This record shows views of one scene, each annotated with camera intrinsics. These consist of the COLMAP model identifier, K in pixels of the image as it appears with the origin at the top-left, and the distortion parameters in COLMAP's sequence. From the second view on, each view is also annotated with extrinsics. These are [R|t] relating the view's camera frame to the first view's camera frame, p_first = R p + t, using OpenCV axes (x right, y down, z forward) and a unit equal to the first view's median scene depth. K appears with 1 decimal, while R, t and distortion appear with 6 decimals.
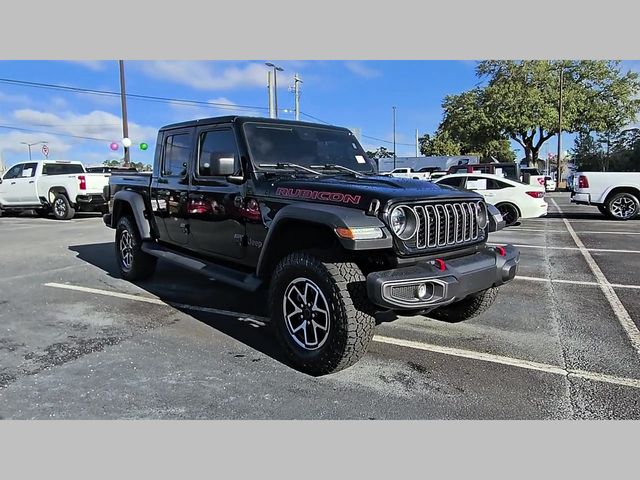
lens RADIAL K [[439.6, 0, 311.5], [0, 439.6, 239.5], [0, 0, 1]] dist [0.005452, -0.004977]
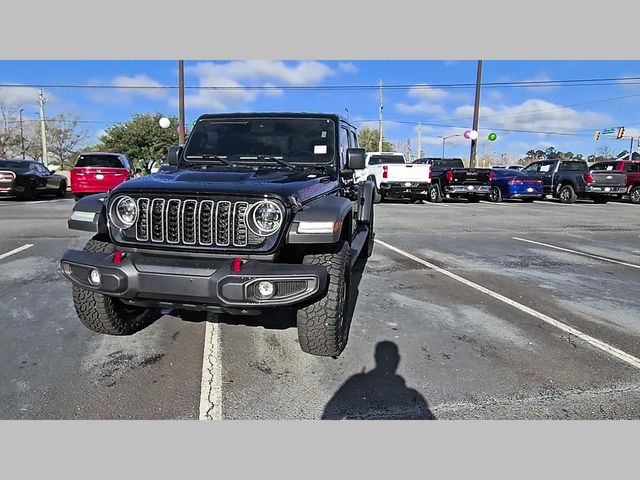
lens RADIAL K [[439.6, 0, 305.5], [0, 439.6, 238.8], [0, 0, 1]] dist [0.005452, -0.004977]
pose [[0.608567, 0.138701, -0.781287, 0.946955], [-0.123128, 0.989185, 0.079701, -0.082676], [0.783892, 0.047695, 0.619063, 0.505290]]
